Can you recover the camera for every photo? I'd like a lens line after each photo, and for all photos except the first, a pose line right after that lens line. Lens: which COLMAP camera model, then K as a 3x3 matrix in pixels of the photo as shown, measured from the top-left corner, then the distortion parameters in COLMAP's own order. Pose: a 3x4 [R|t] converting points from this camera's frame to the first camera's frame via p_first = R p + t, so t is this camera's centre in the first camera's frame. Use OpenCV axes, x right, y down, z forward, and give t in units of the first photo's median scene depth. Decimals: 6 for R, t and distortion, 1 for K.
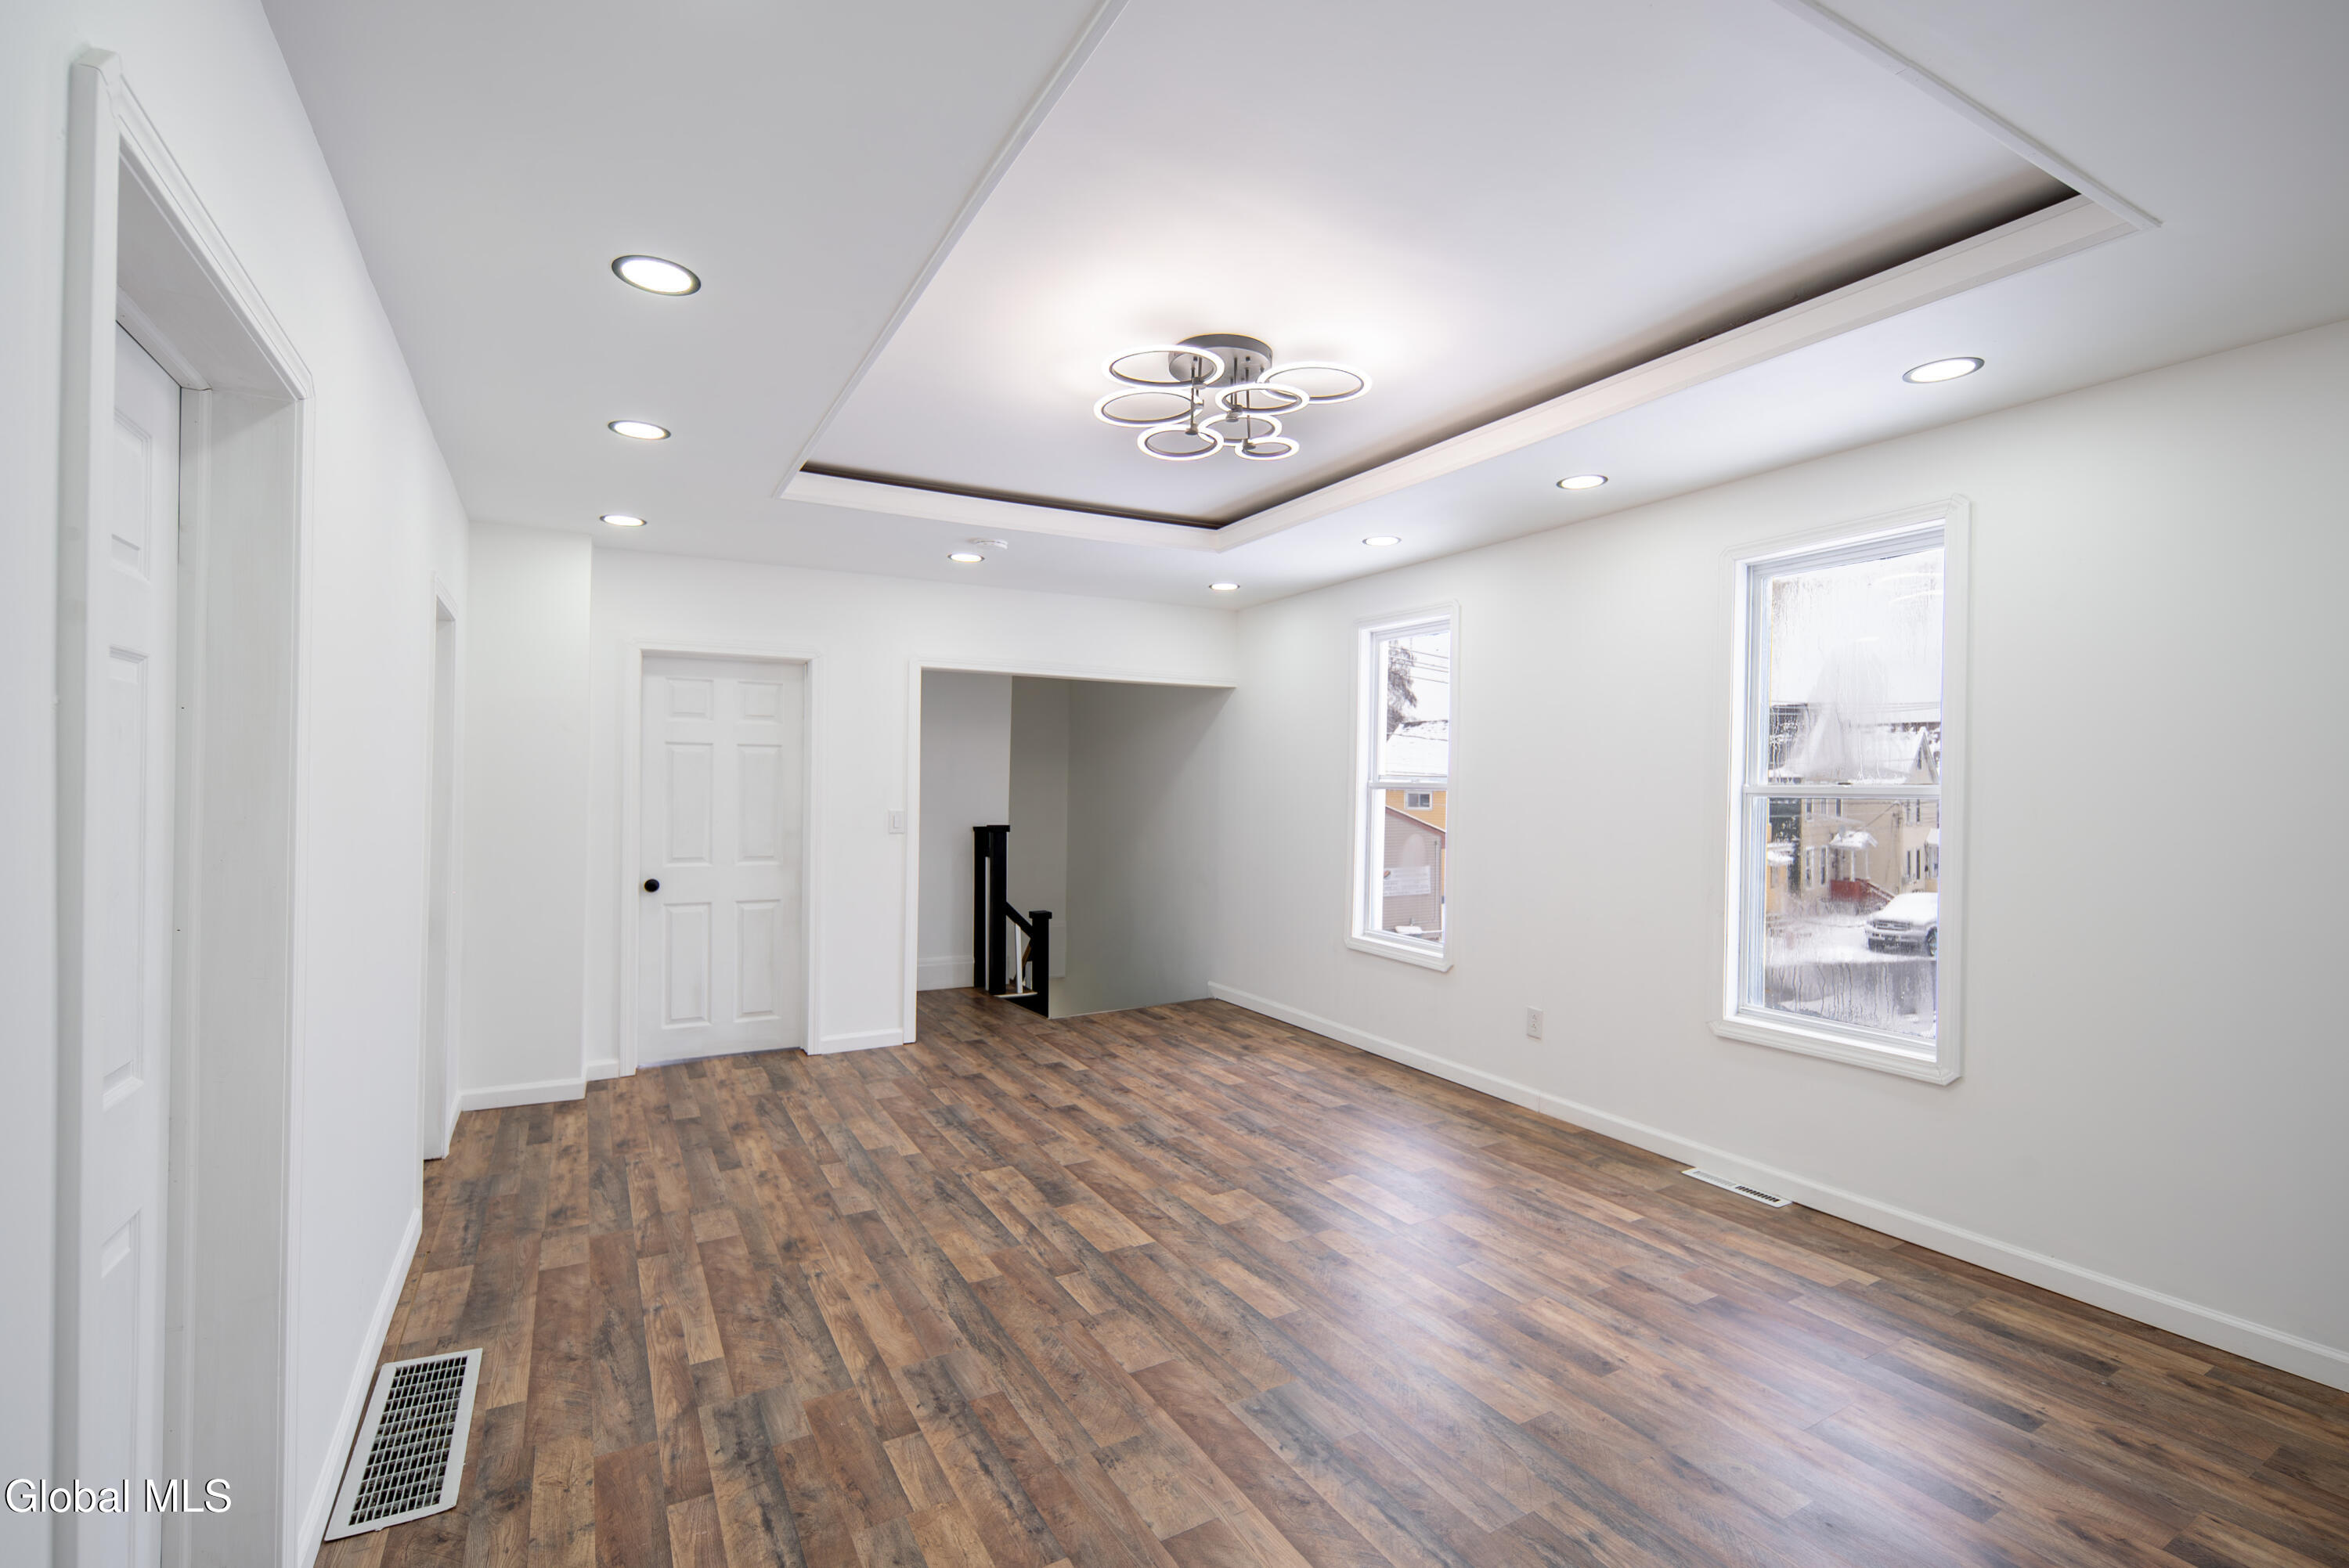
lens RADIAL K [[1043.3, 0, 1174.5], [0, 1043.3, 784.0], [0, 0, 1]] dist [0.000435, -0.000627]
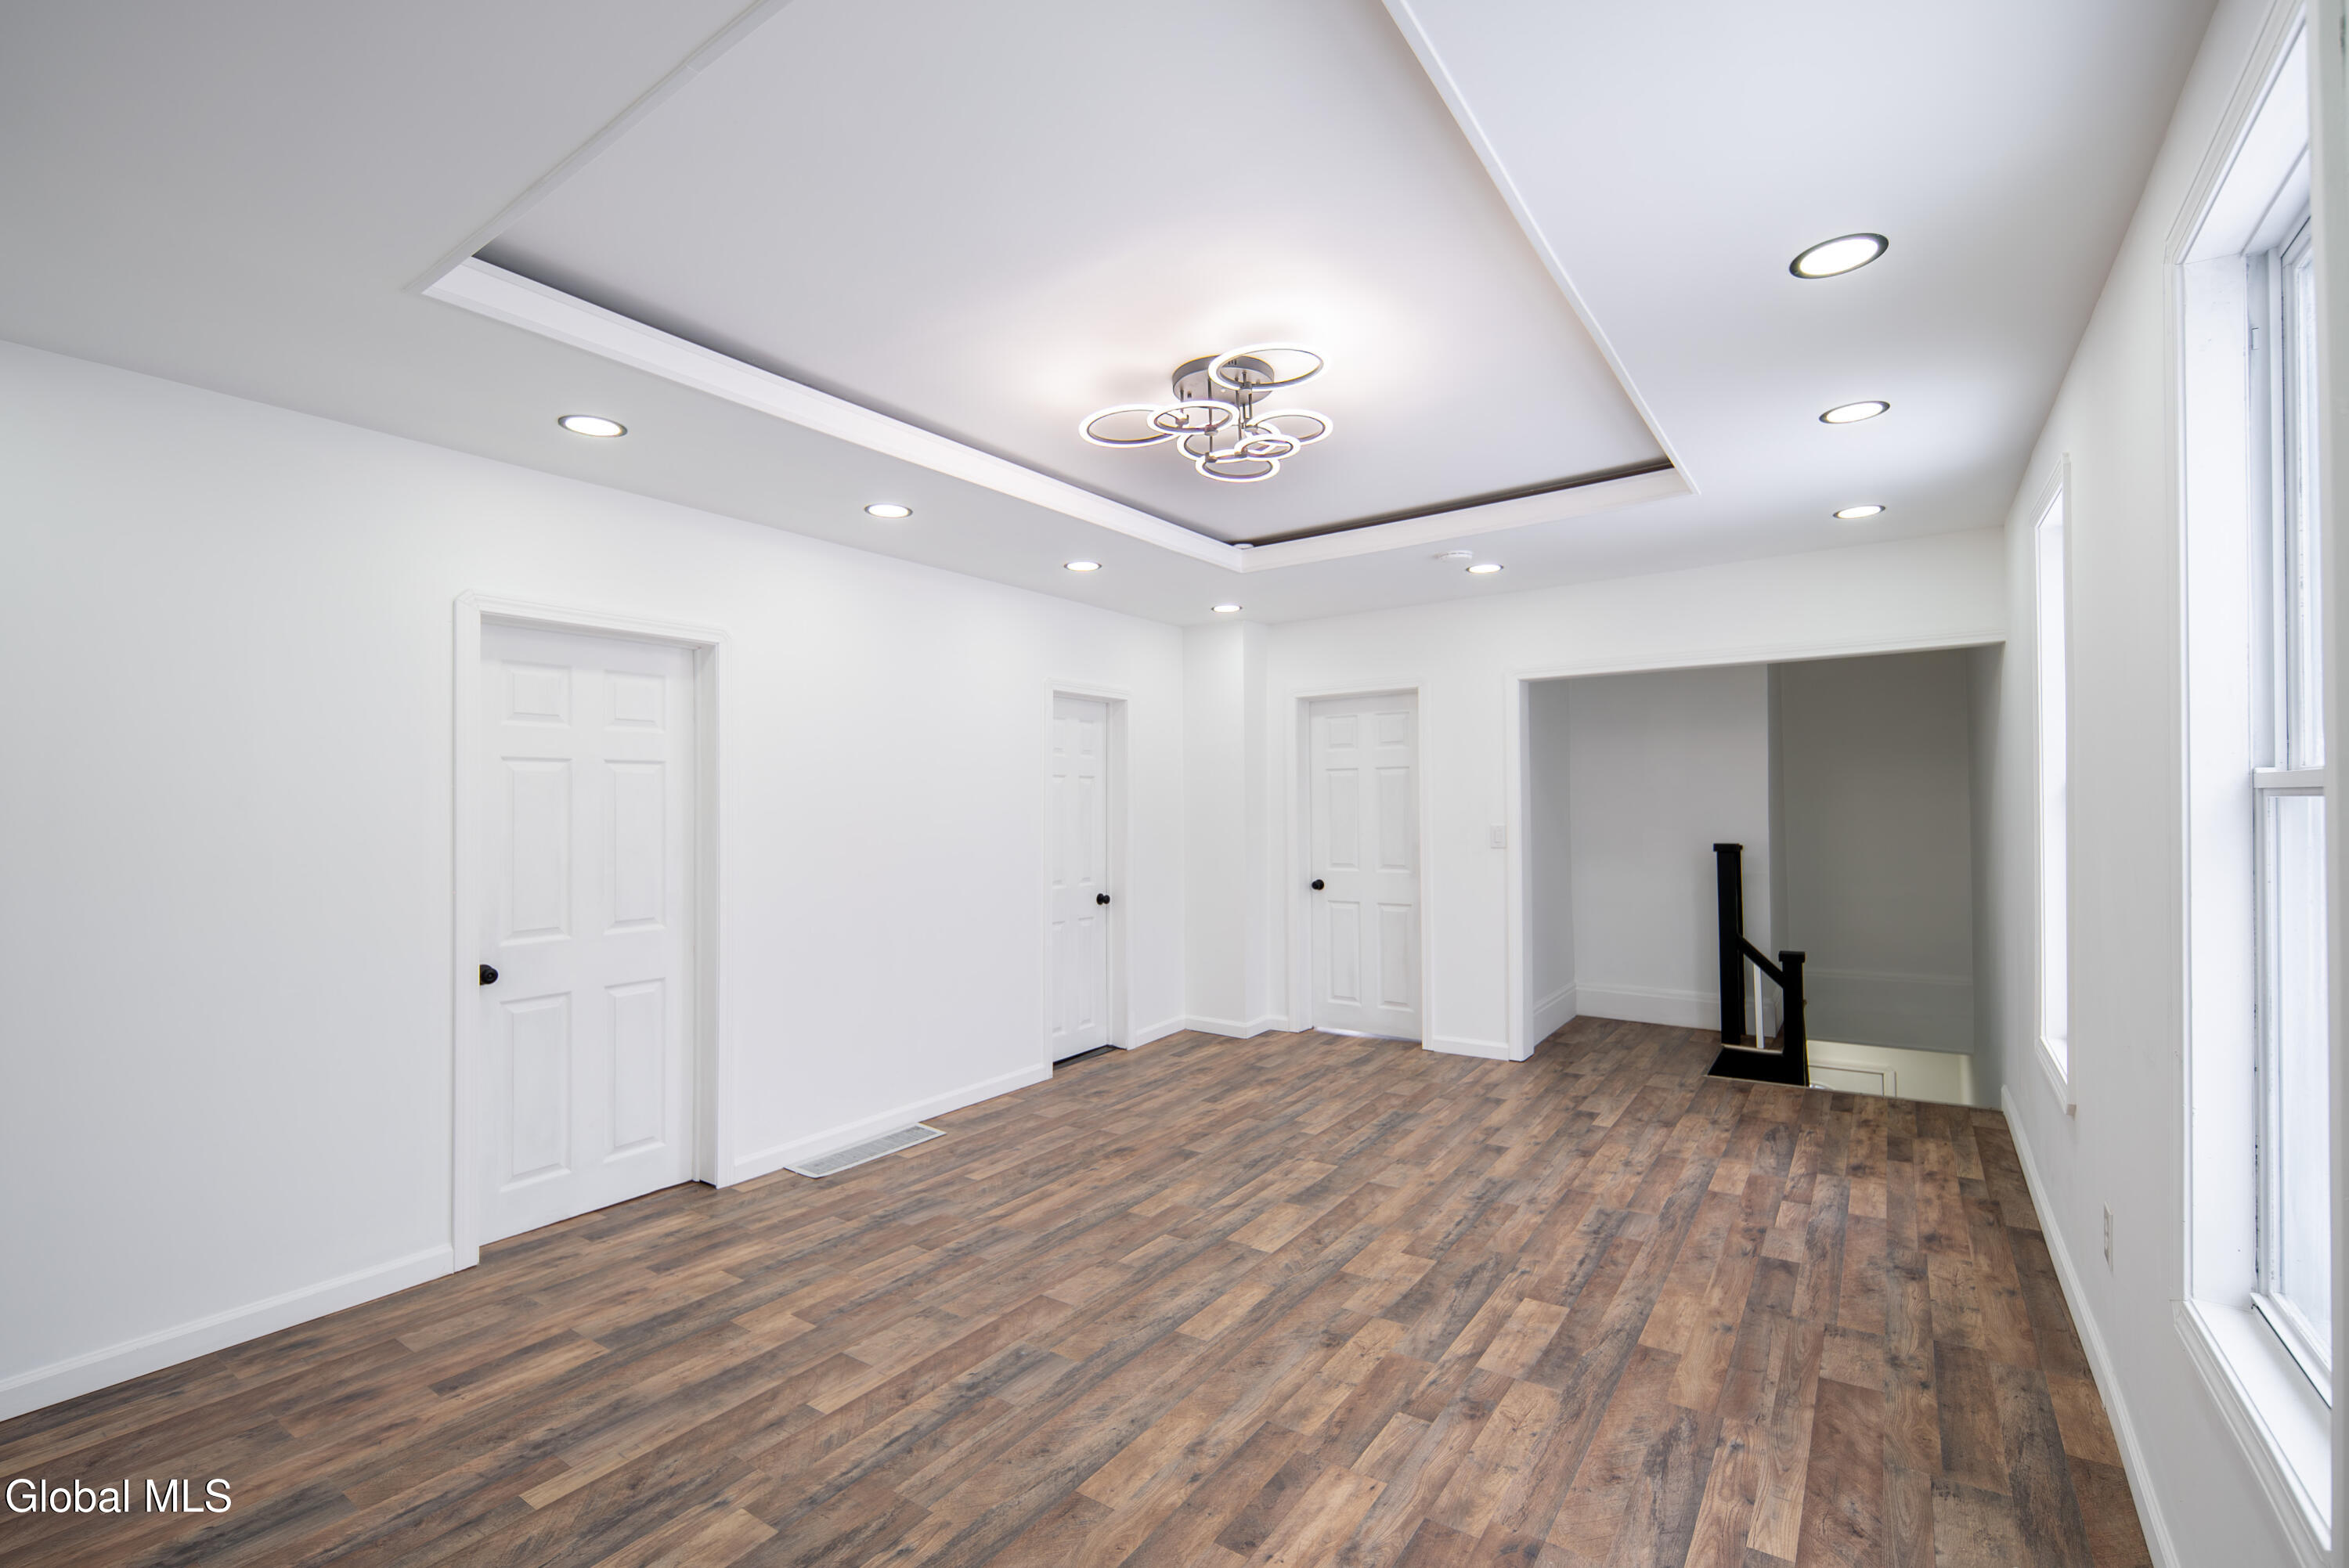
lens RADIAL K [[1029.4, 0, 1163.2], [0, 1029.4, 804.7], [0, 0, 1]] dist [-0.001389, -0.000115]
pose [[0.423745, -0.013069, -0.905687, 0.637031], [0.018185, 0.999817, -0.005919, 0.005826], [0.905599, -0.013961, 0.423905, 0.367162]]
